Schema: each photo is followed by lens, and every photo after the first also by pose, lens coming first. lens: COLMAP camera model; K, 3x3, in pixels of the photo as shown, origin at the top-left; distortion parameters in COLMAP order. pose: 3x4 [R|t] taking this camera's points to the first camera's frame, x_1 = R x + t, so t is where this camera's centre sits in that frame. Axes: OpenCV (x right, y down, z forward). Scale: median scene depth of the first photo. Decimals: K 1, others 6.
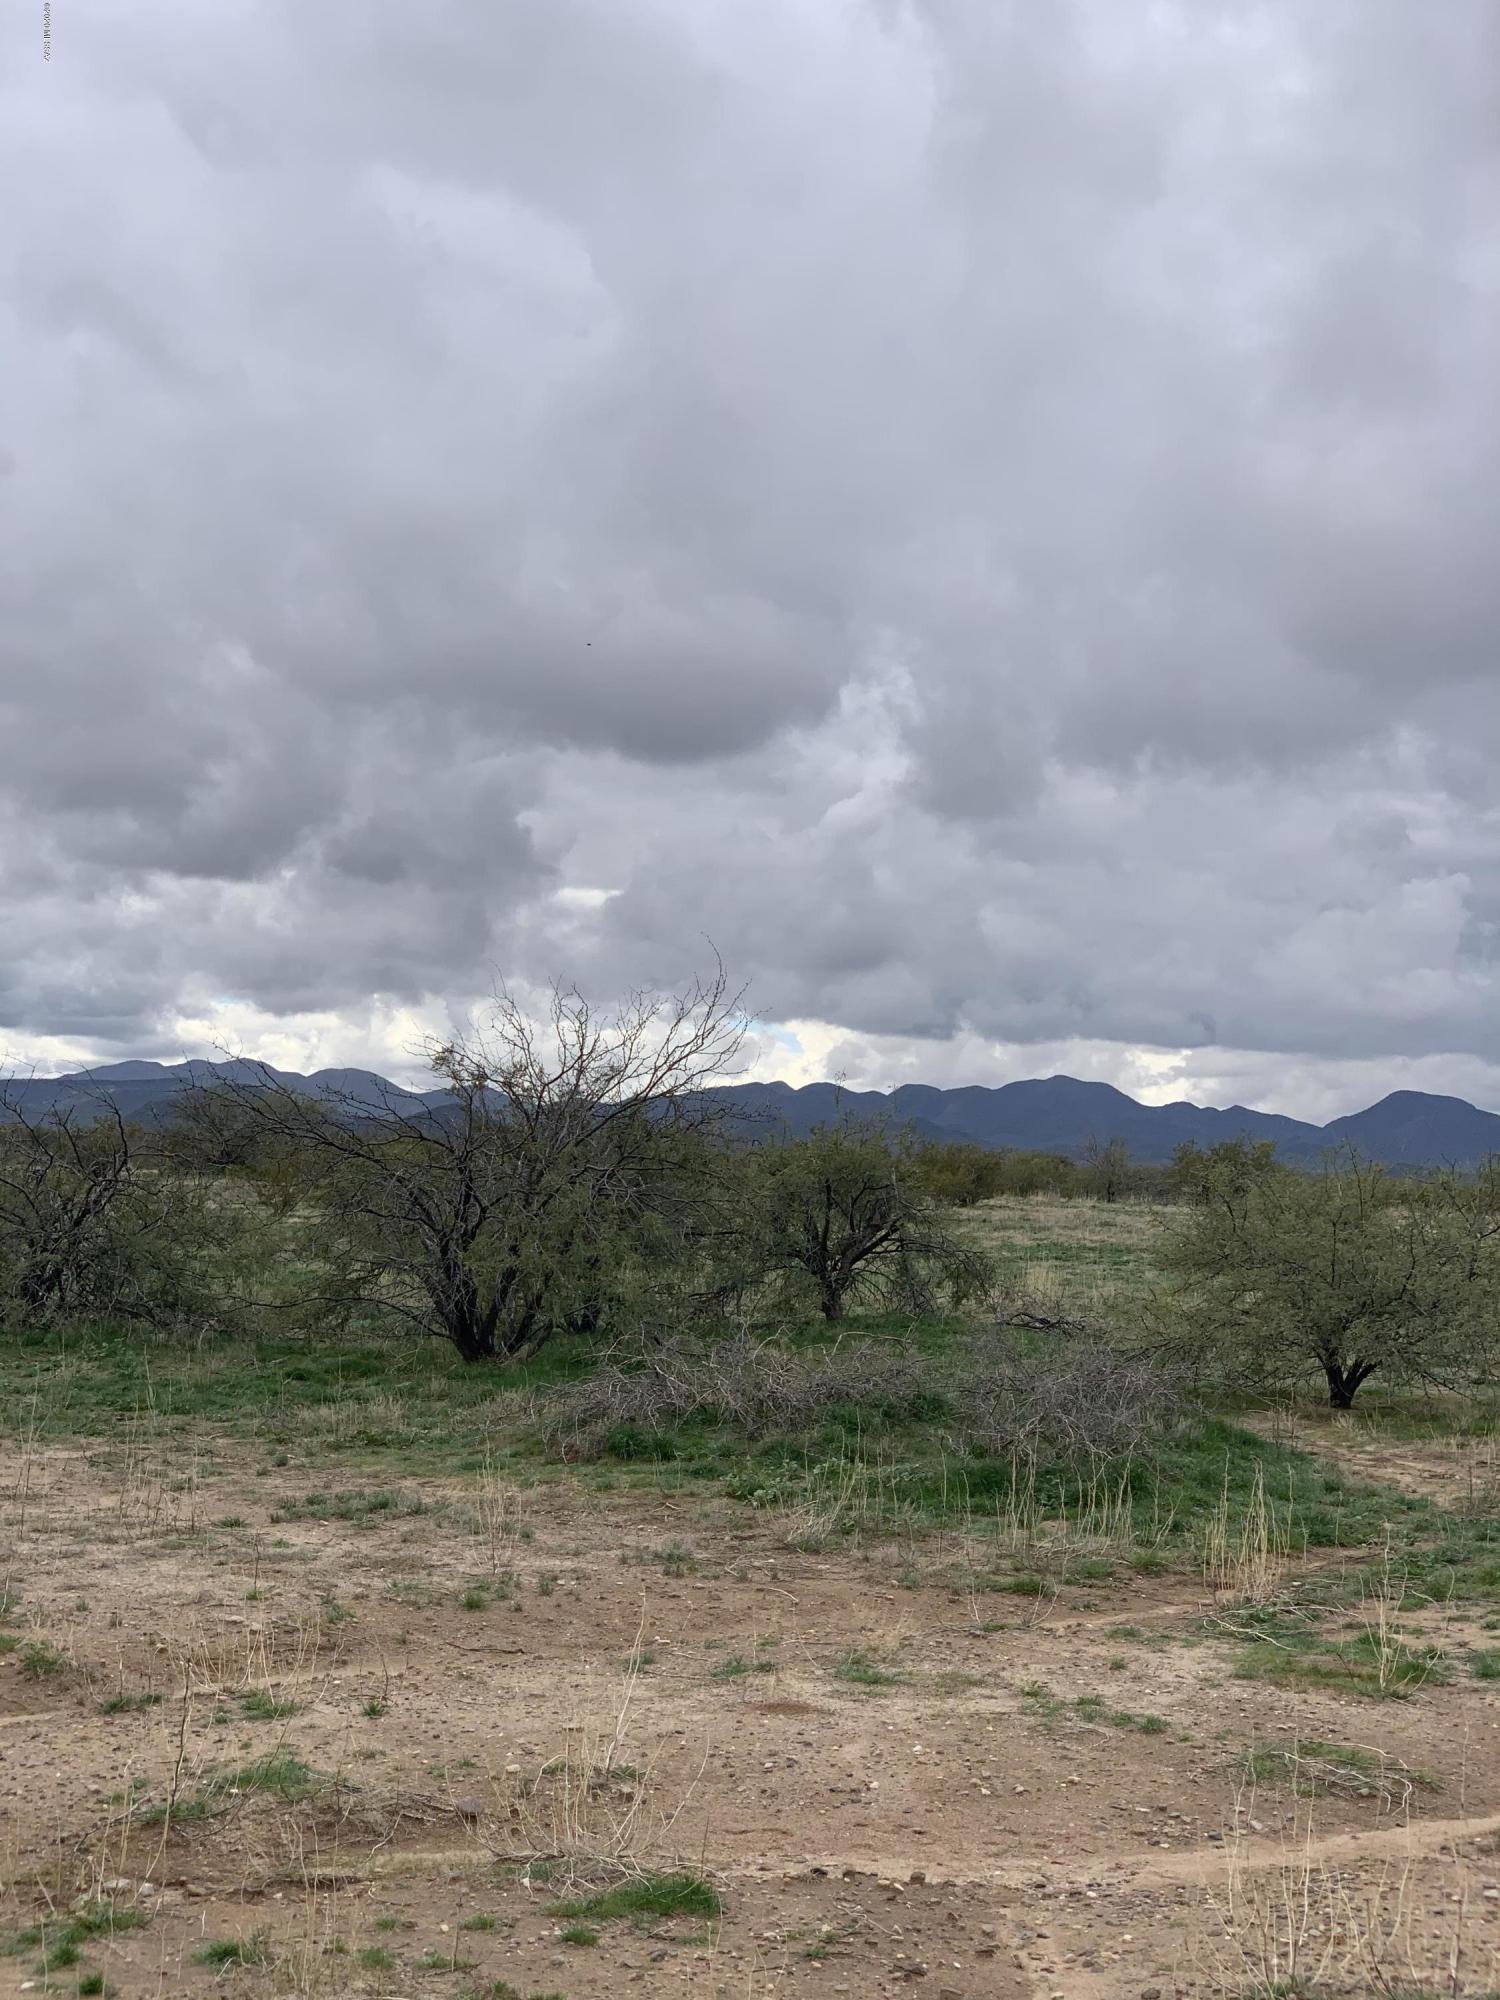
lens RADIAL K [[3020.5, 0, 750.0], [0, 3020.5, 1000.0], [0, 0, 1]] dist [-0.019957, -0.055326]
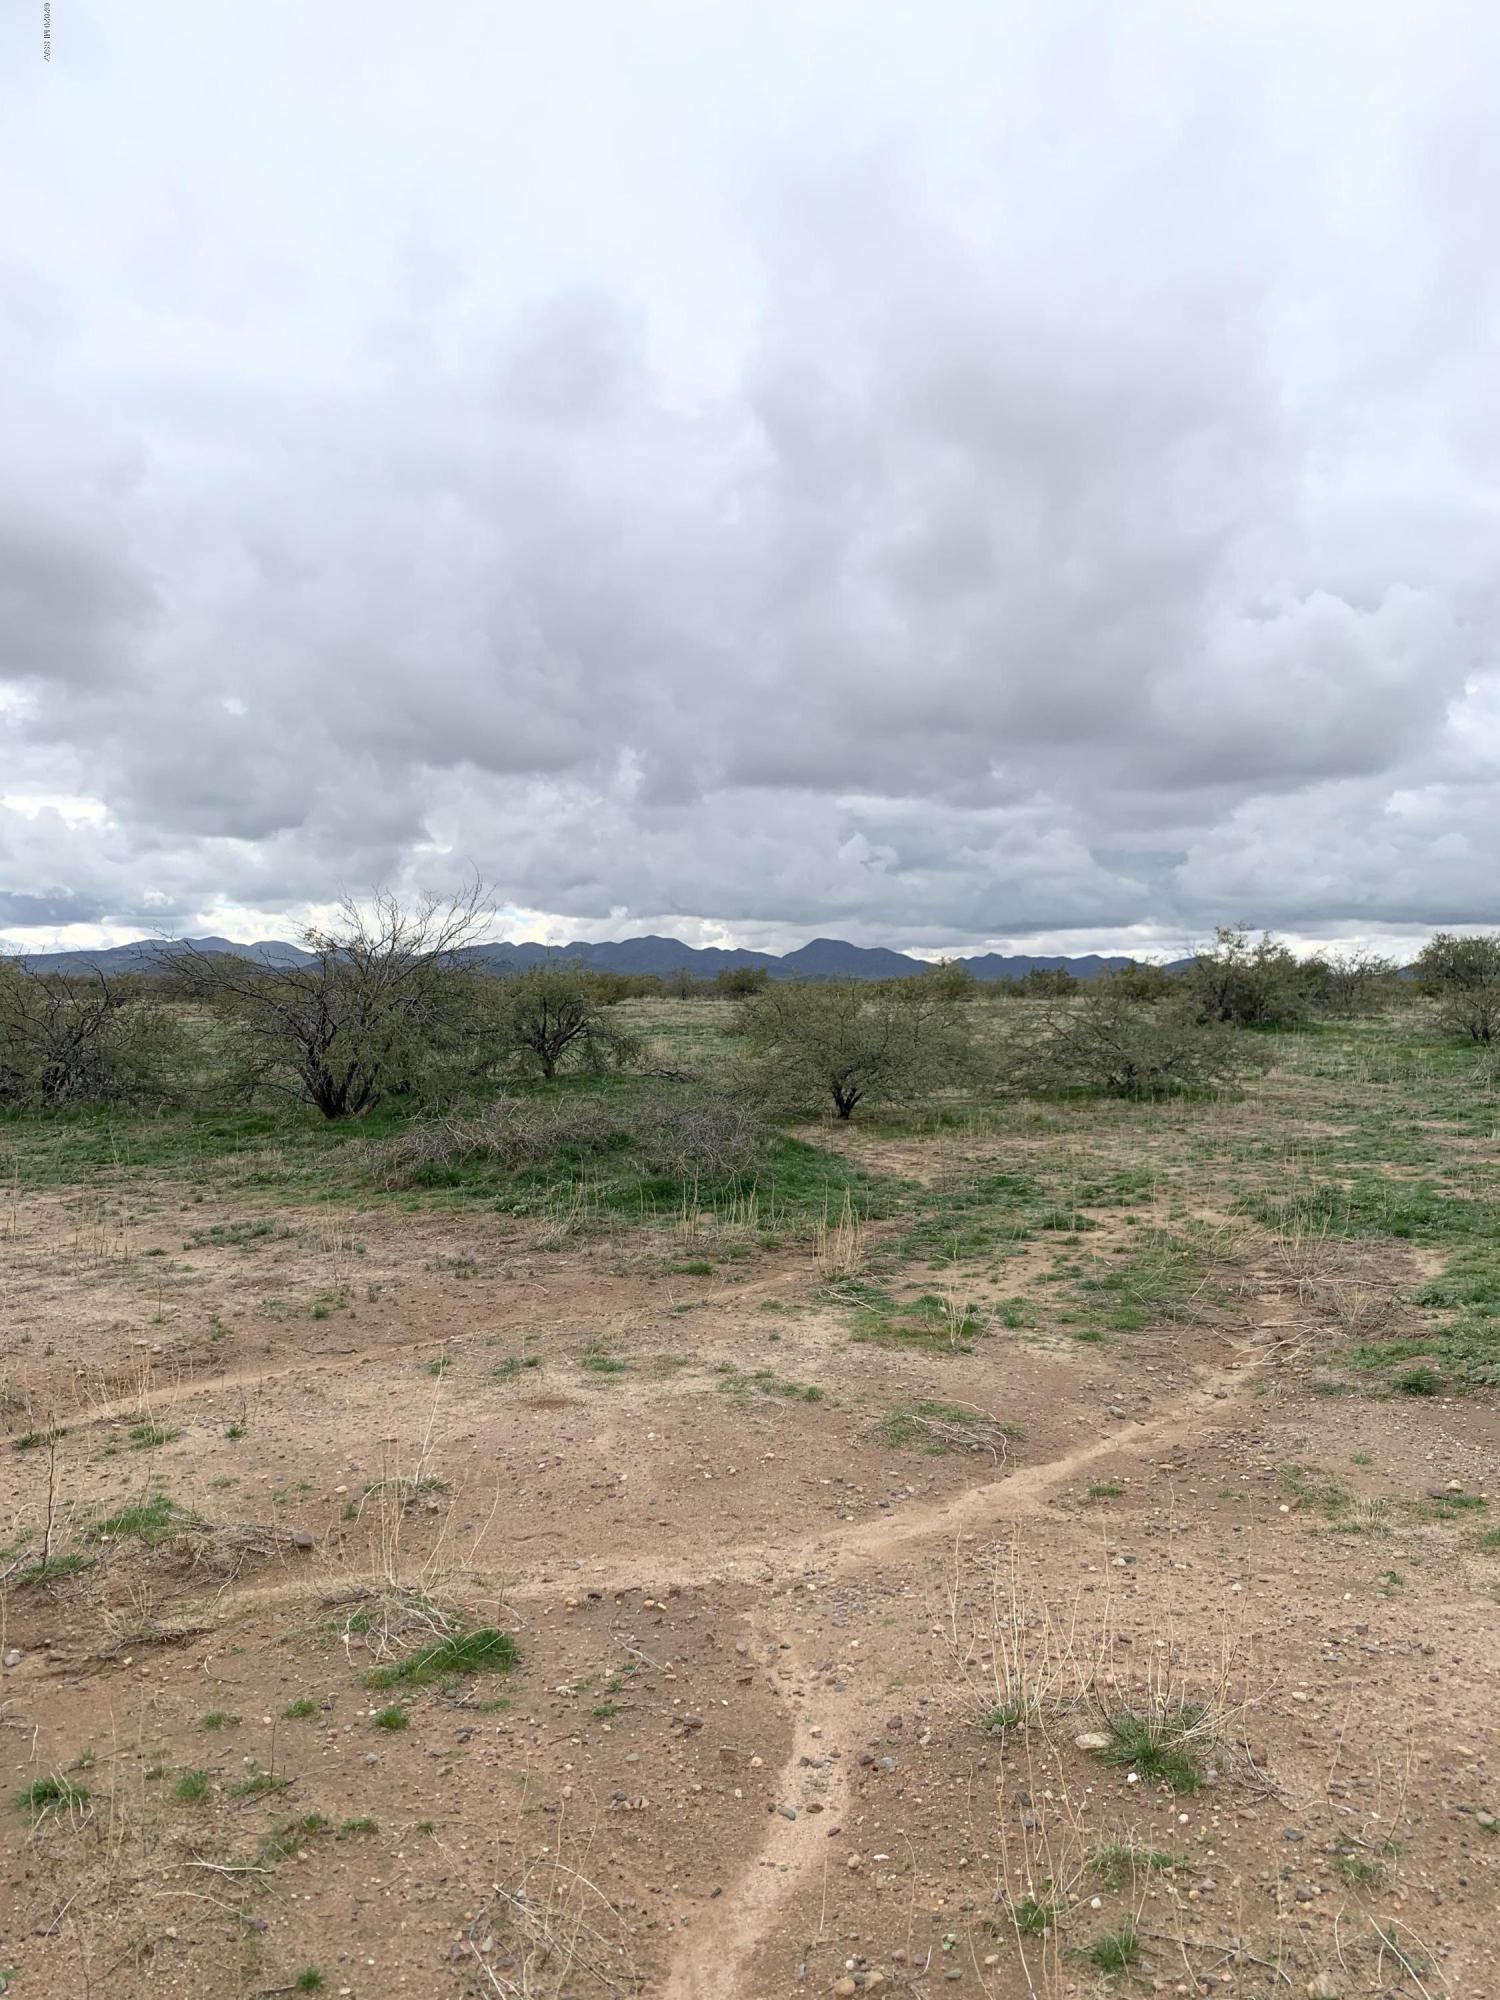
lens RADIAL K [[1489.7, 0, 749.4], [0, 1489.7, 907.3], [0, 0, 1]] dist [-0.001365, -0.026266]
pose [[0.984869, -0.021400, 0.171974, -0.008489], [0.020182, 0.999757, 0.008826, 0.004876], [-0.172121, -0.005222, 0.985062, 0.260782]]
